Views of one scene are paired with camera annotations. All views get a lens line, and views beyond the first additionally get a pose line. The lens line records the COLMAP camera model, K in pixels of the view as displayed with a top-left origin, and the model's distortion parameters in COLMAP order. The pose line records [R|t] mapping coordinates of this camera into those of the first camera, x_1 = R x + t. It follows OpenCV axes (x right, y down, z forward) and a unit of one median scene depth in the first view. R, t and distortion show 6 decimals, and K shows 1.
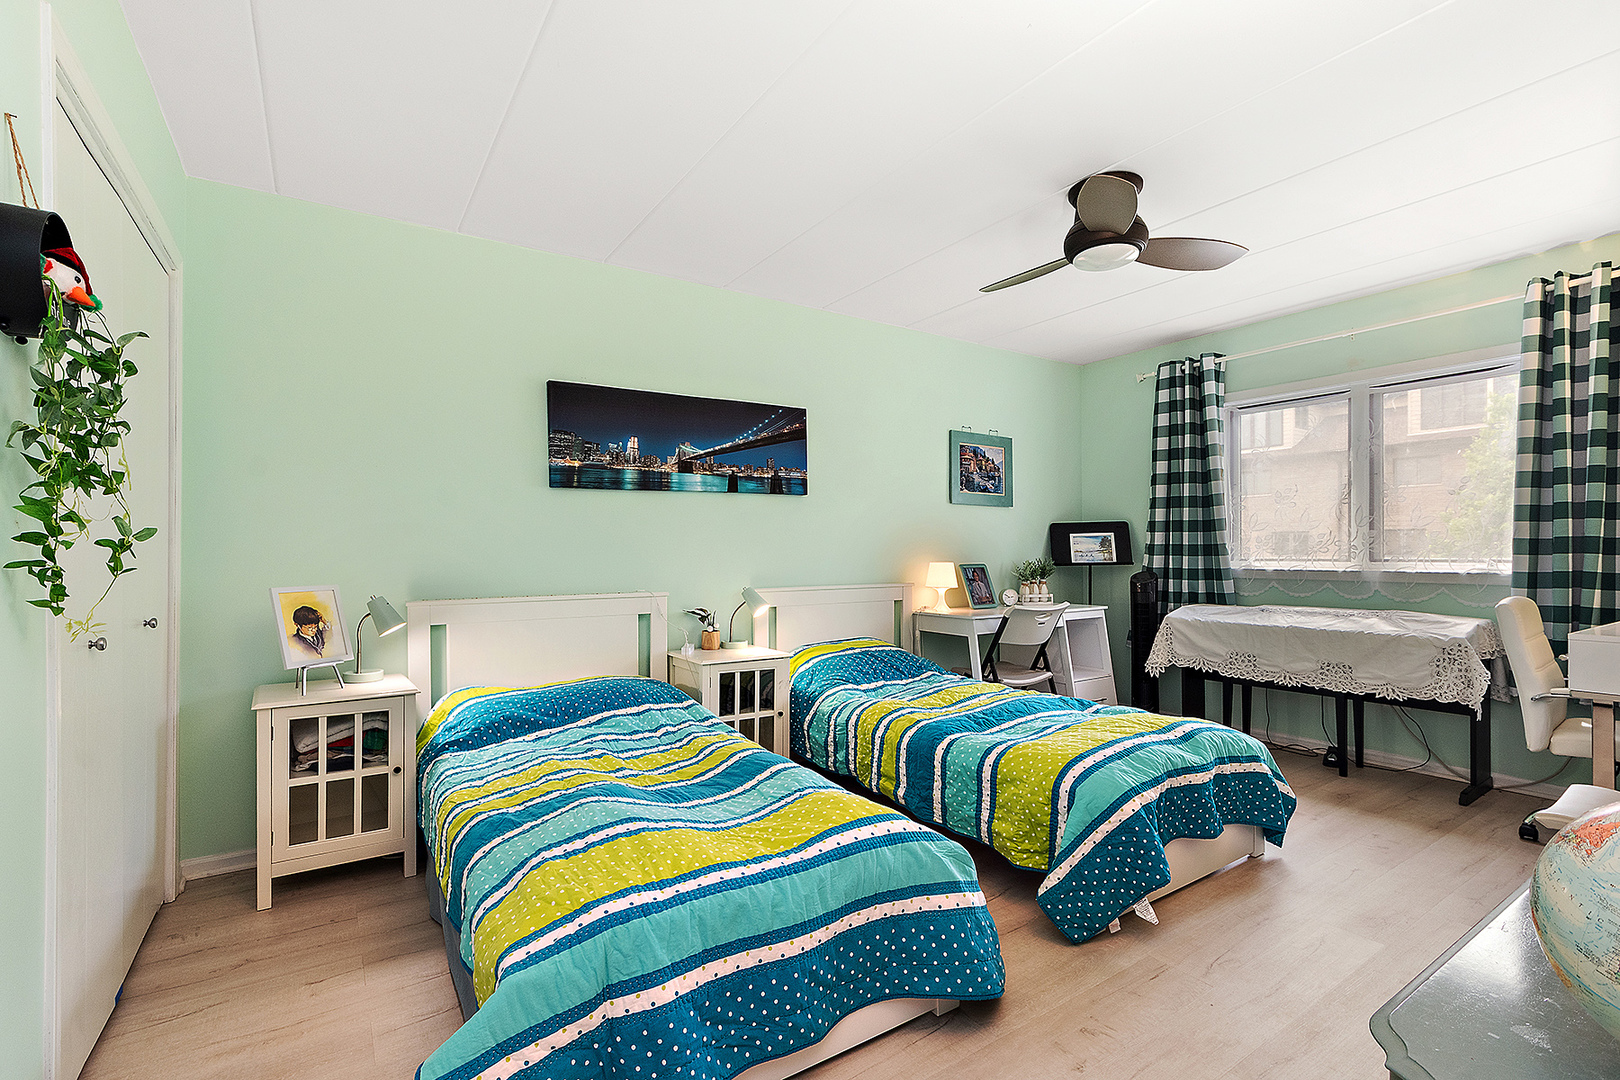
lens RADIAL K [[743.5, 0, 806.1], [0, 743.5, 545.1], [0, 0, 1]] dist [-0.000416, -0.000131]
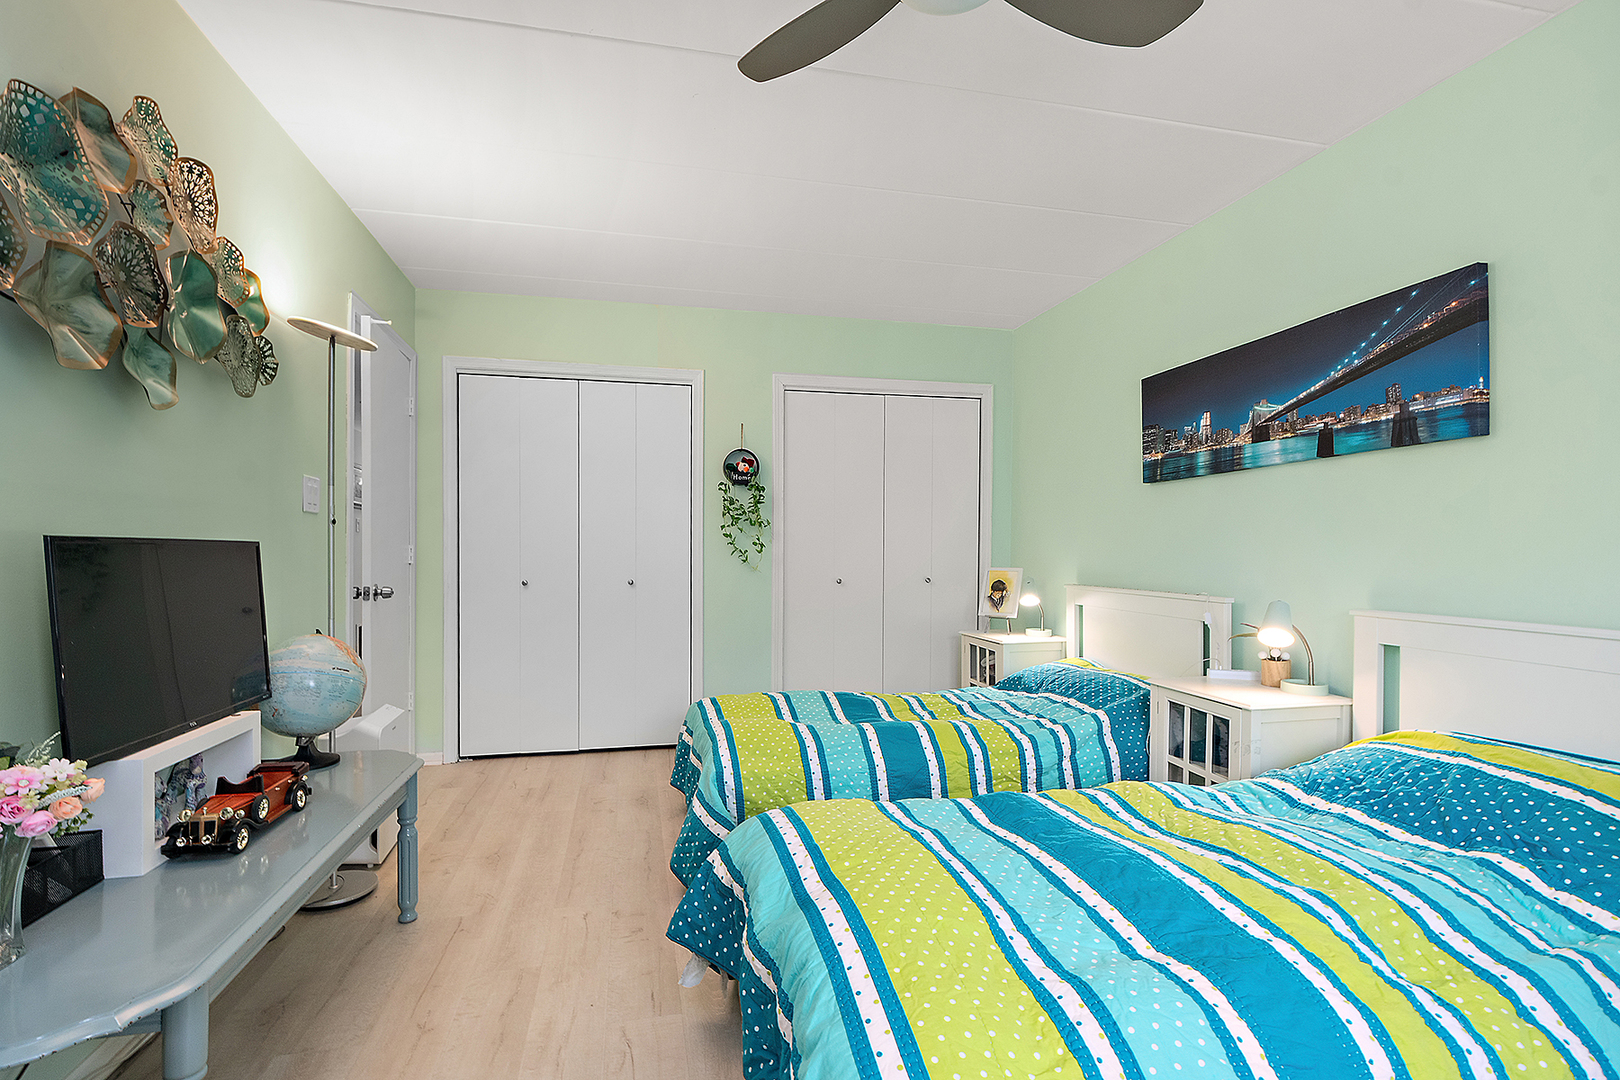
lens RADIAL K [[743.5, 0, 806.1], [0, 743.5, 545.1], [0, 0, 1]] dist [-0.000416, -0.000131]
pose [[-0.361009, -0.000237, -0.932562, 0.699108], [0.005340, 0.999983, -0.002321, 0.005632], [0.932547, -0.005818, -0.361002, 0.846317]]
